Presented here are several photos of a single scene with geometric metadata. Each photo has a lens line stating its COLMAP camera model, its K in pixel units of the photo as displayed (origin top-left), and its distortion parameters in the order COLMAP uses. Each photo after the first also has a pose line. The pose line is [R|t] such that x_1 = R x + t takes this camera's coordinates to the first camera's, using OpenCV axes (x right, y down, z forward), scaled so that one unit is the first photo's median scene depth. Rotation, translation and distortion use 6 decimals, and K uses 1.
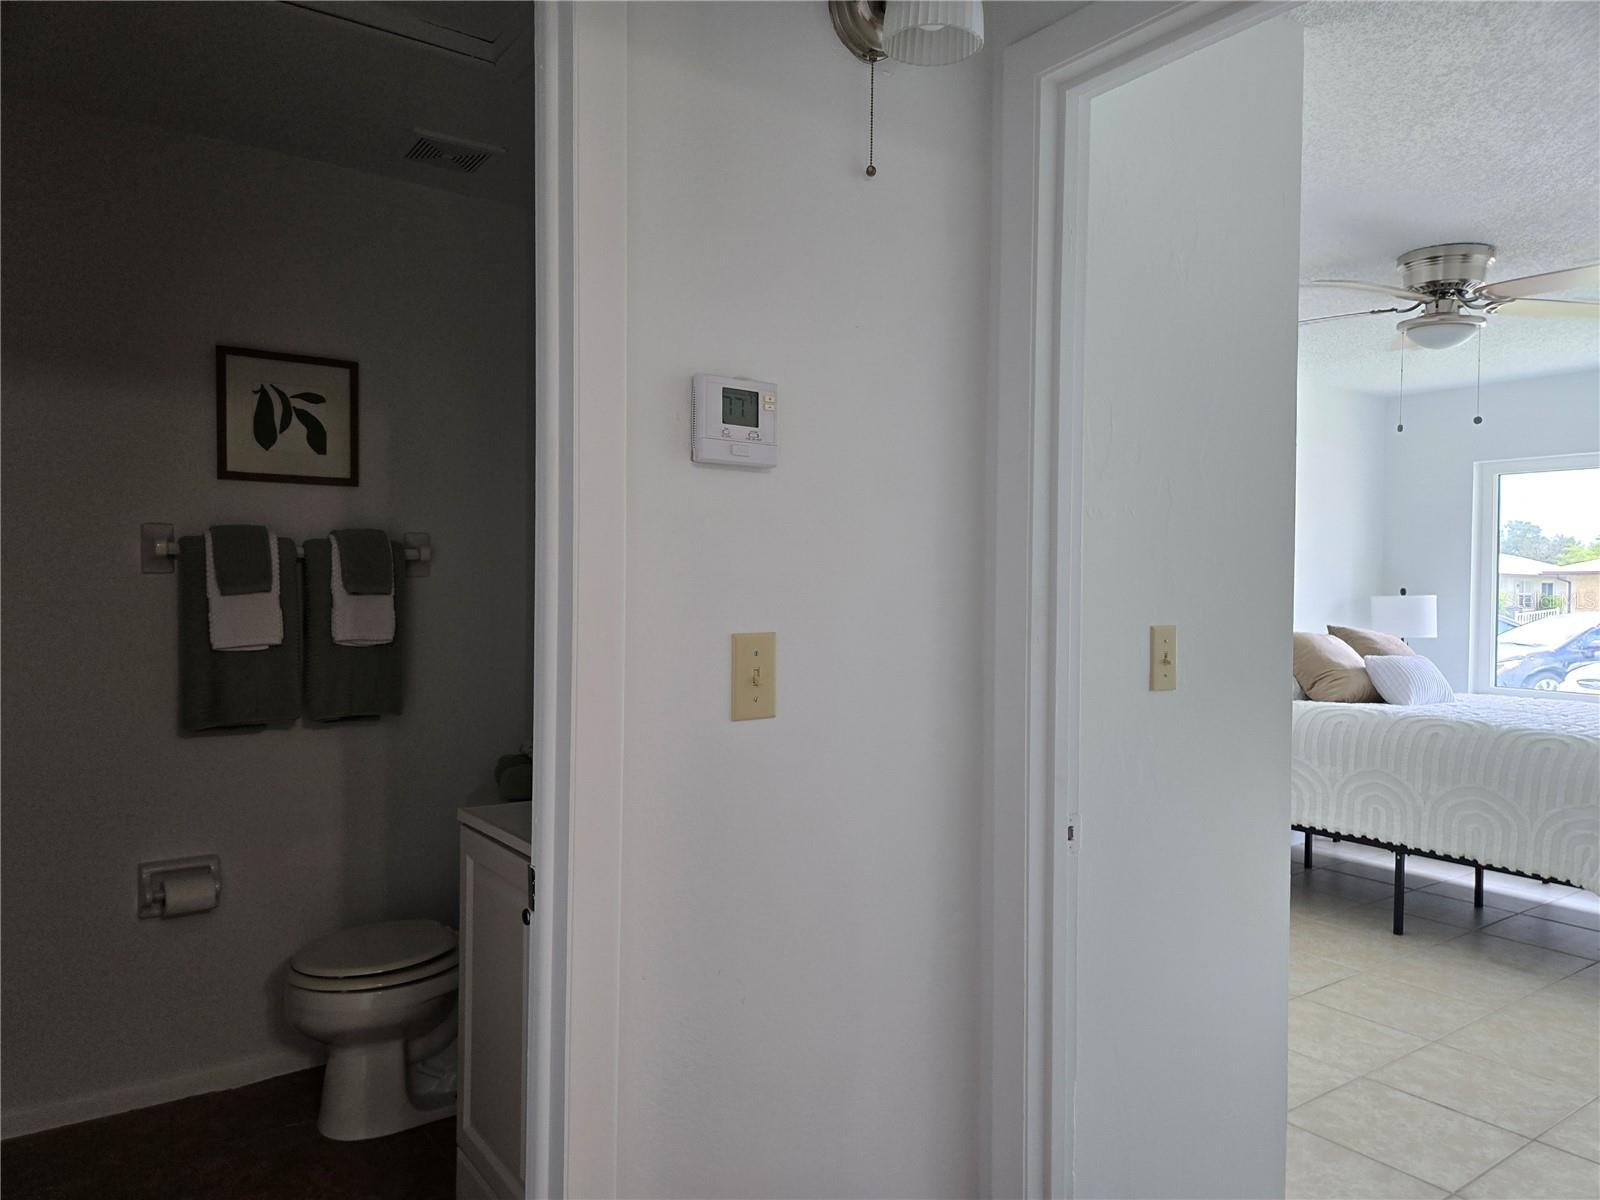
lens RADIAL K [[1069.8, 0, 800.3], [0, 1069.8, 597.3], [0, 0, 1]] dist [0.080354, -0.073362]
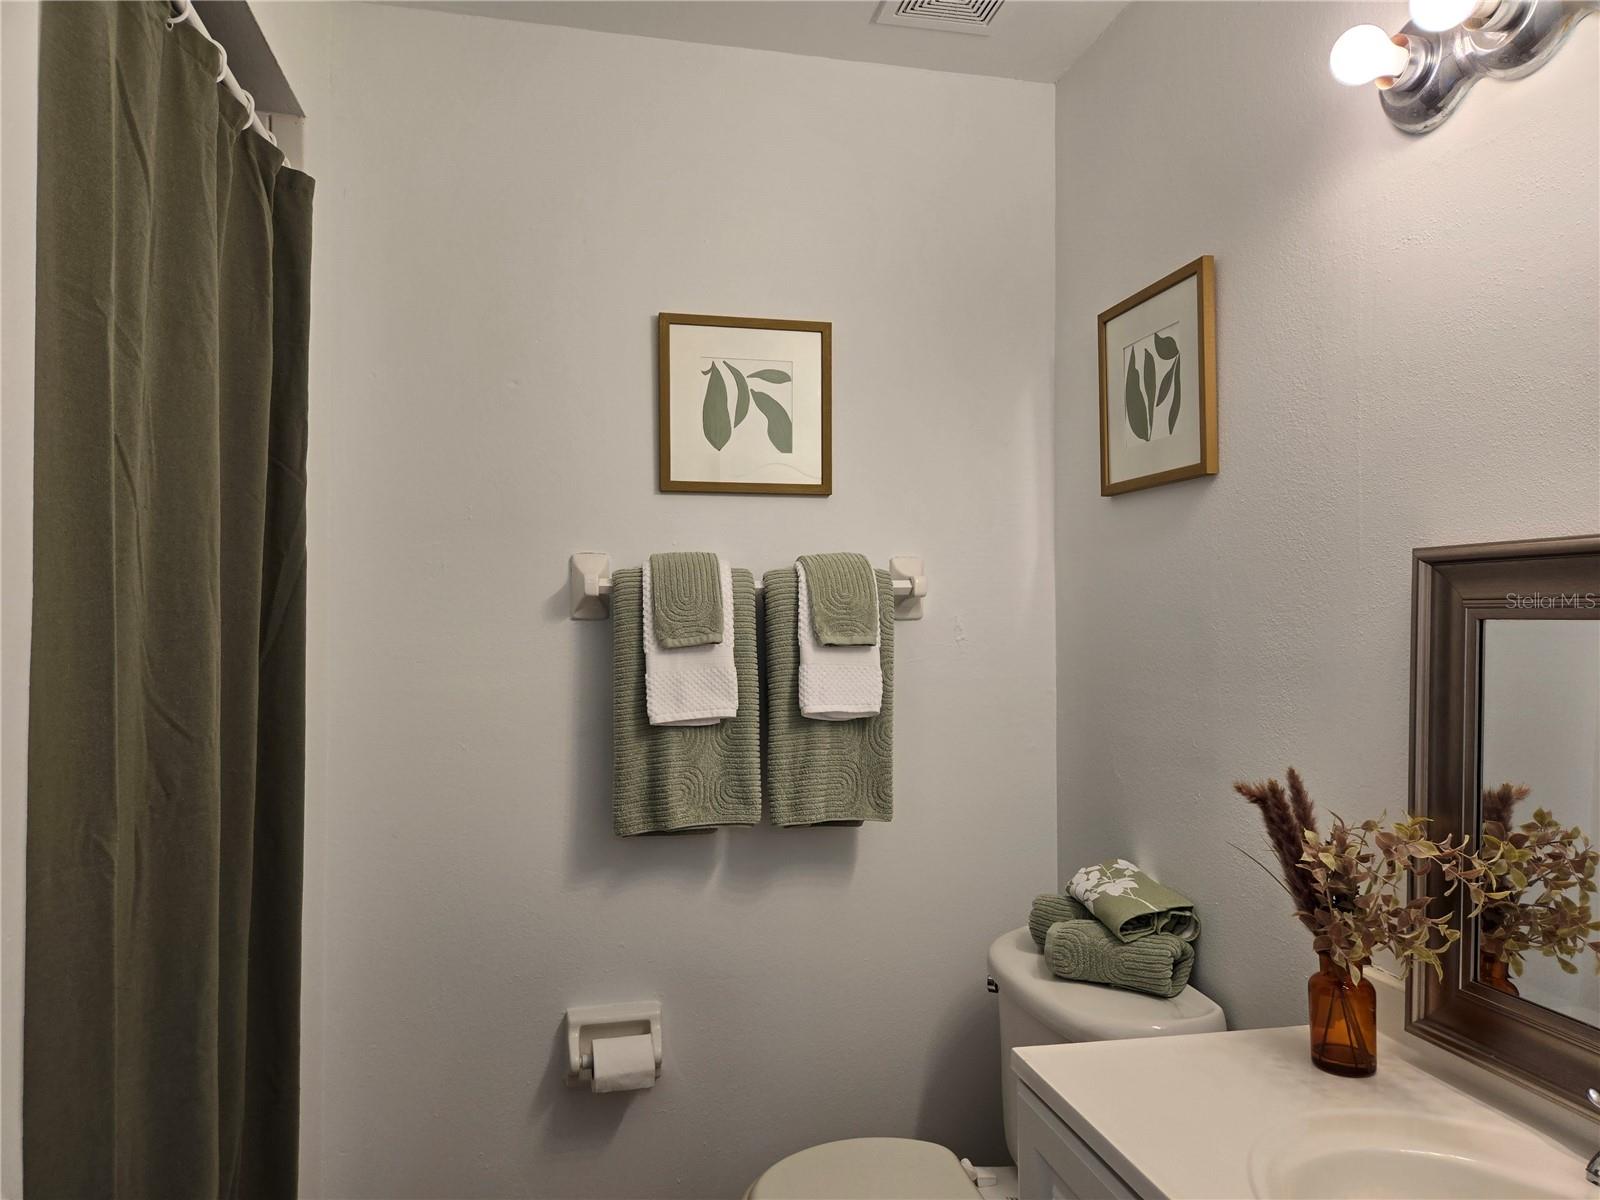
lens RADIAL K [[1069.8, 0, 800.9], [0, 1069.8, 600.3], [0, 0, 1]] dist [0.080354, -0.073362]
pose [[0.919716, -0.018245, -0.392161, -0.157245], [0.004905, 0.999376, -0.034991, -0.008484], [0.392555, 0.030258, 0.919231, 0.358180]]
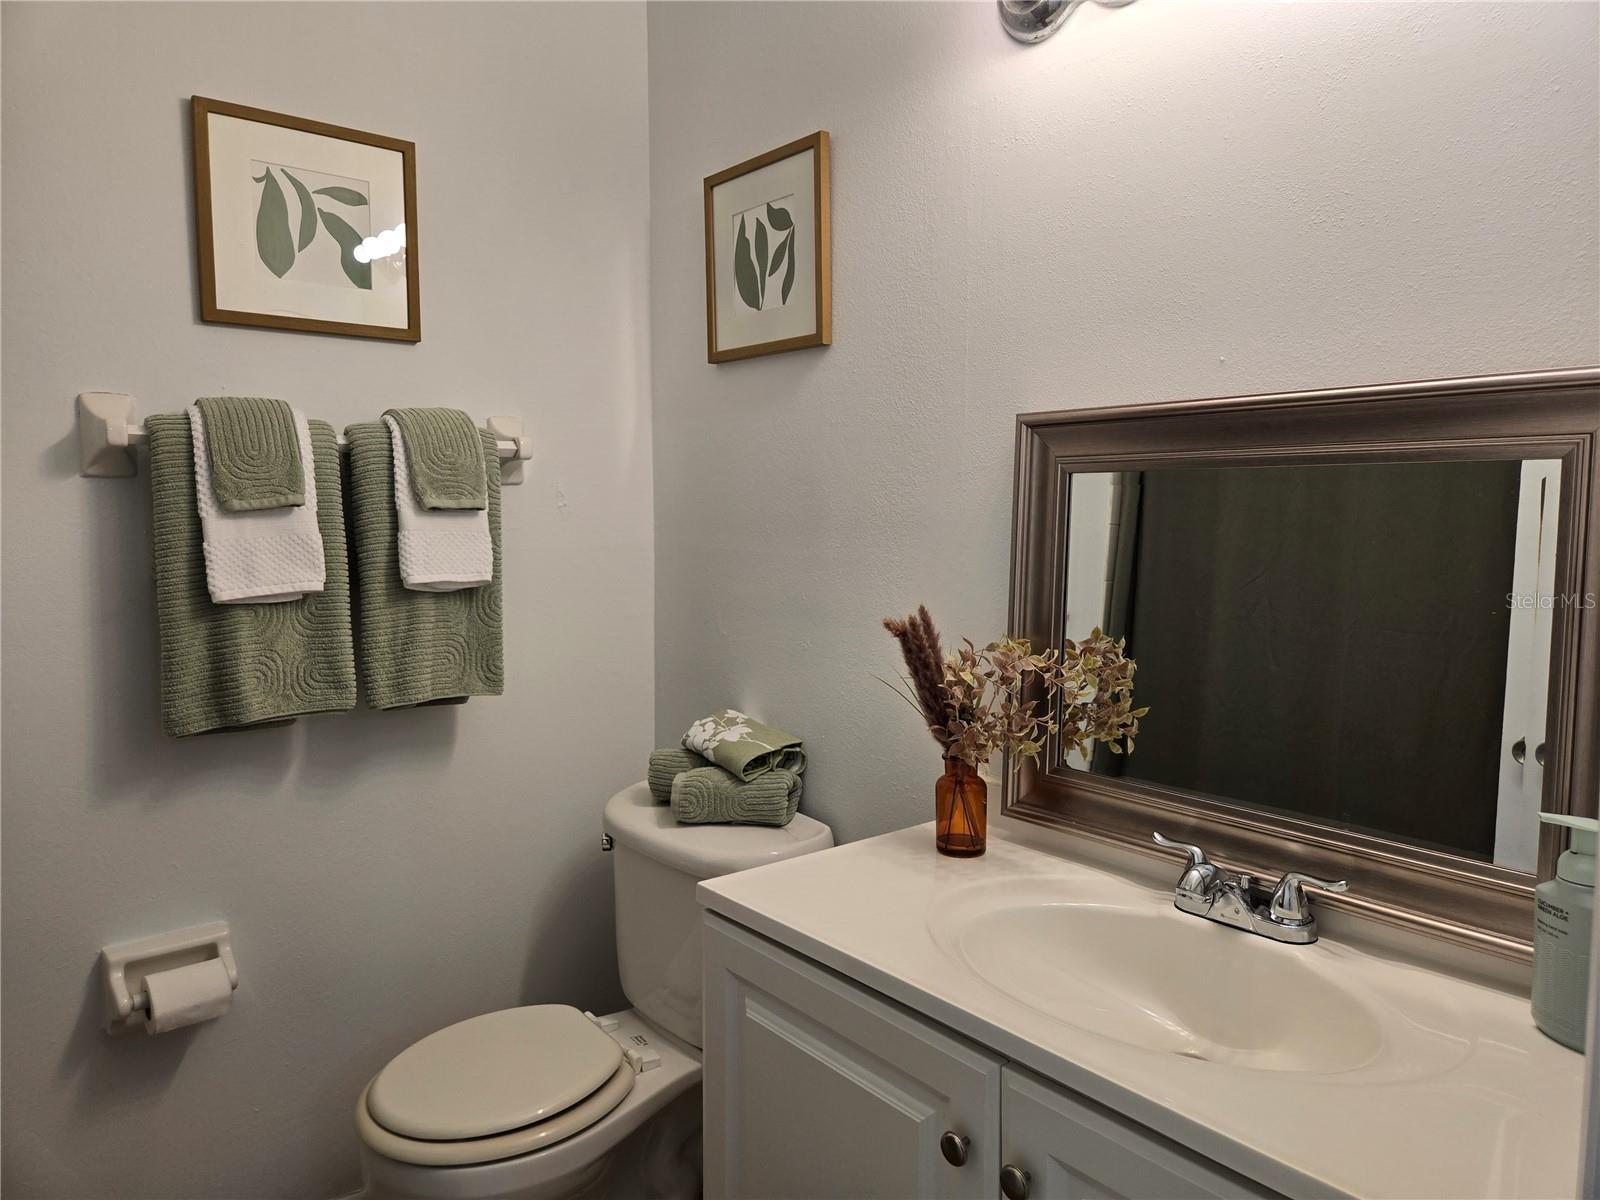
lens RADIAL K [[1069.8, 0, 810.5], [0, 1069.8, 583.7], [0, 0, 1]] dist [0.080354, -0.073362]
pose [[0.997707, -0.015765, 0.065817, -0.232878], [0.011856, 0.998166, 0.059372, 0.005147], [-0.066632, -0.058455, 0.996064, 0.352453]]
